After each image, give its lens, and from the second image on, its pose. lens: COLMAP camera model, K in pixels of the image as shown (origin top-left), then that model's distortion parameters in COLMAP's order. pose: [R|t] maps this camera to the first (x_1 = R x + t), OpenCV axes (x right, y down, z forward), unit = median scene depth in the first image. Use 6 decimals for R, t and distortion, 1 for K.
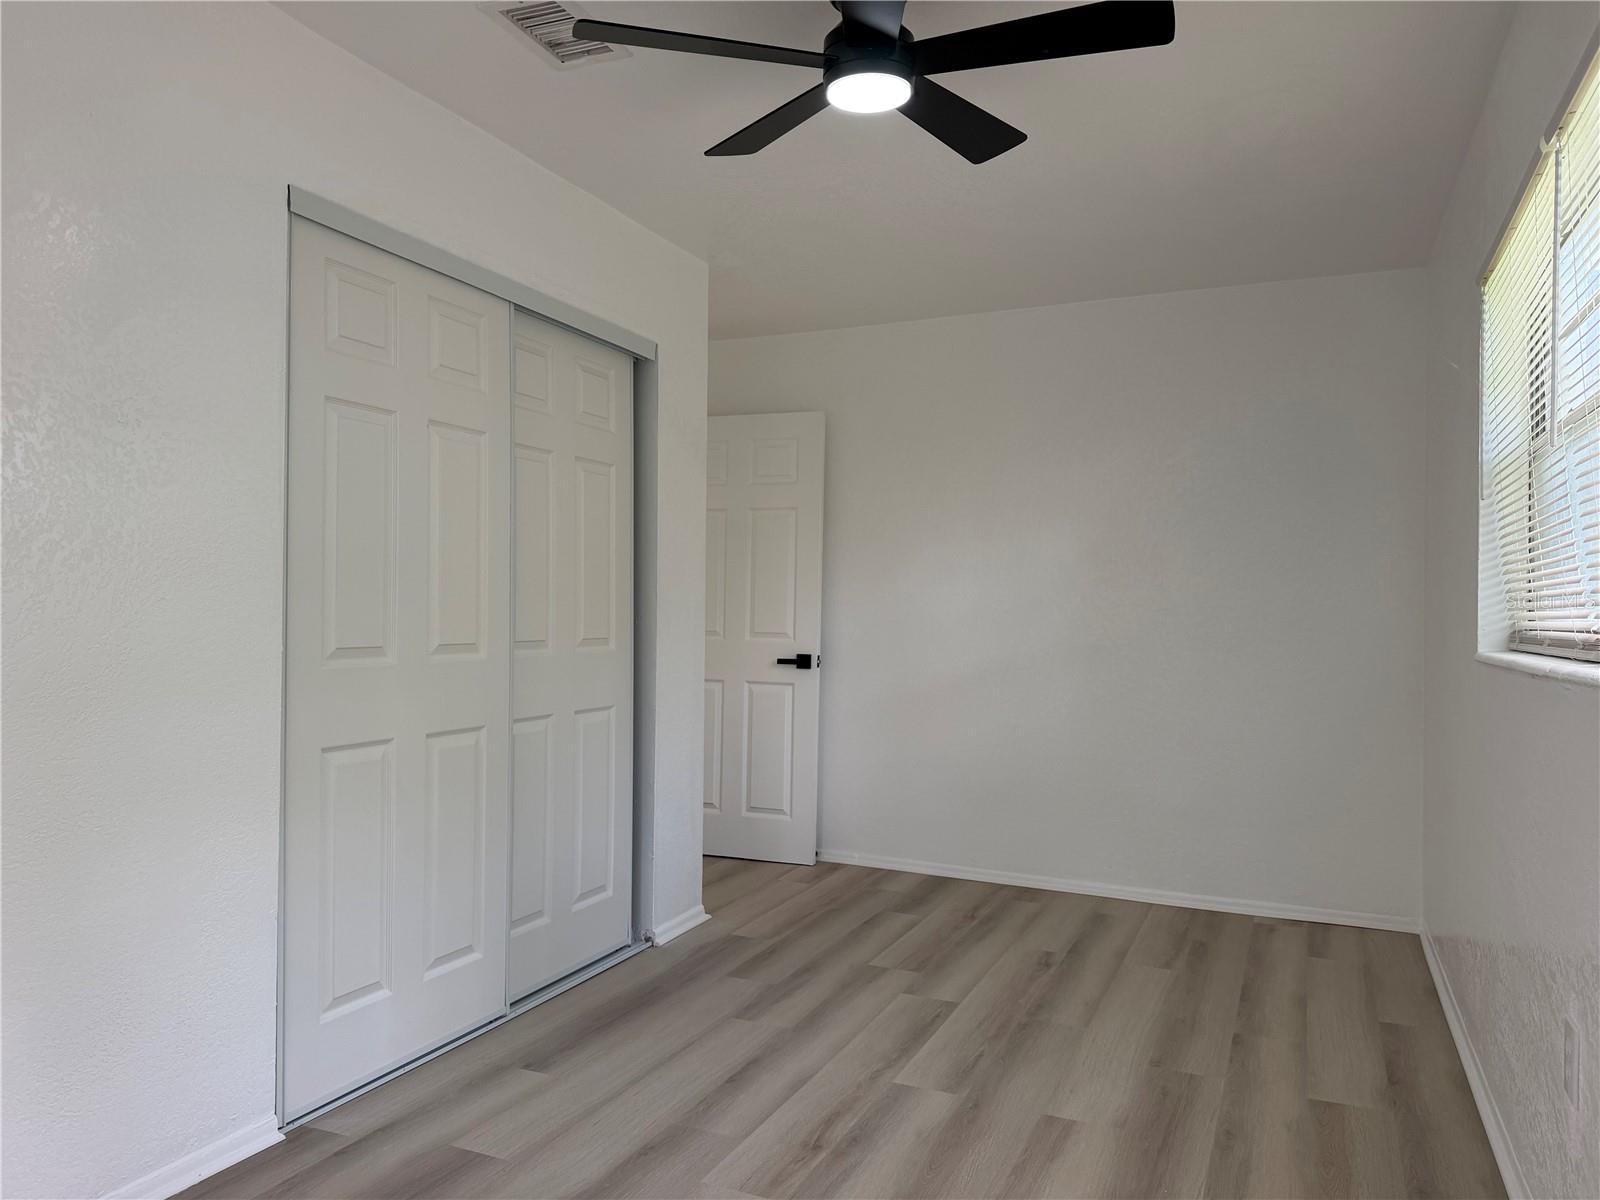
lens RADIAL K [[1125.2, 0, 804.0], [0, 1125.2, 599.4], [0, 0, 1]] dist [-0.006842, -0.002471]
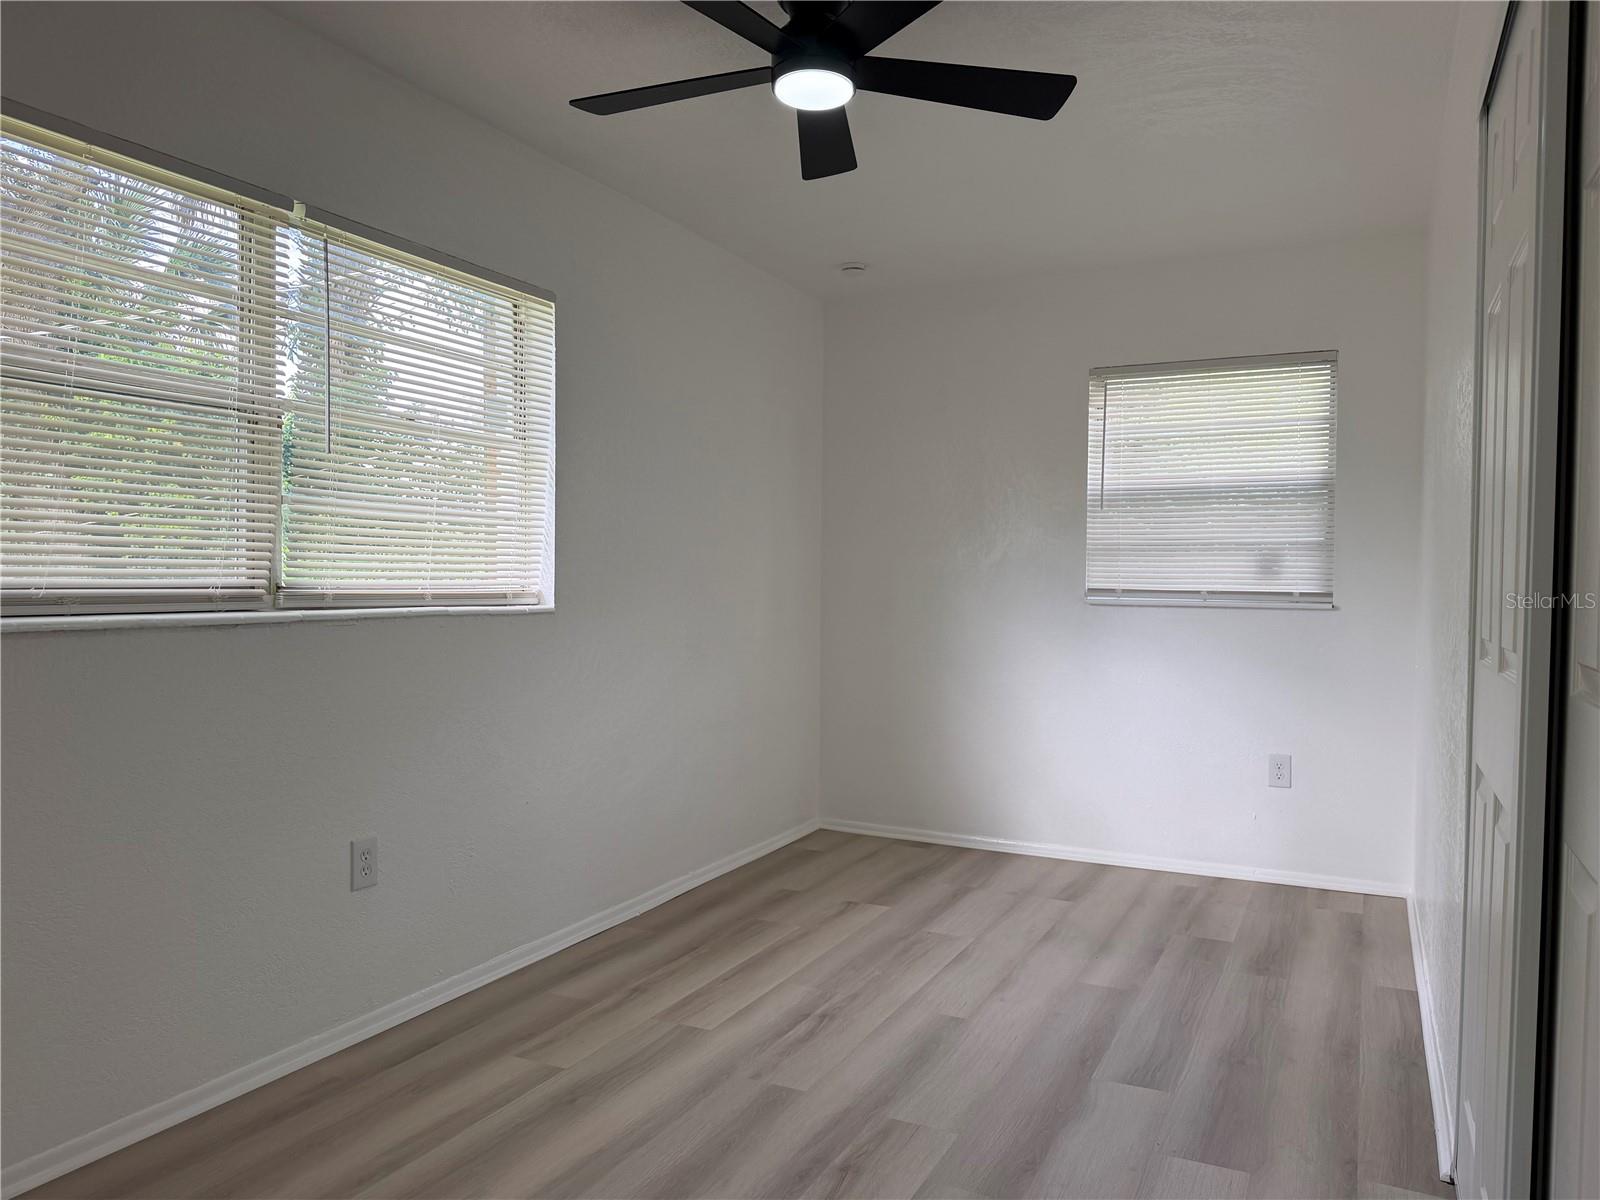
lens RADIAL K [[1125.2, 0, 798.7], [0, 1125.2, 600.7], [0, 0, 1]] dist [-0.006842, -0.002471]
pose [[-0.998777, -0.012780, 0.047764, 0.010961], [-0.010819, 0.999097, 0.041087, -0.010983], [-0.048246, 0.040520, -0.998013, 1.925451]]
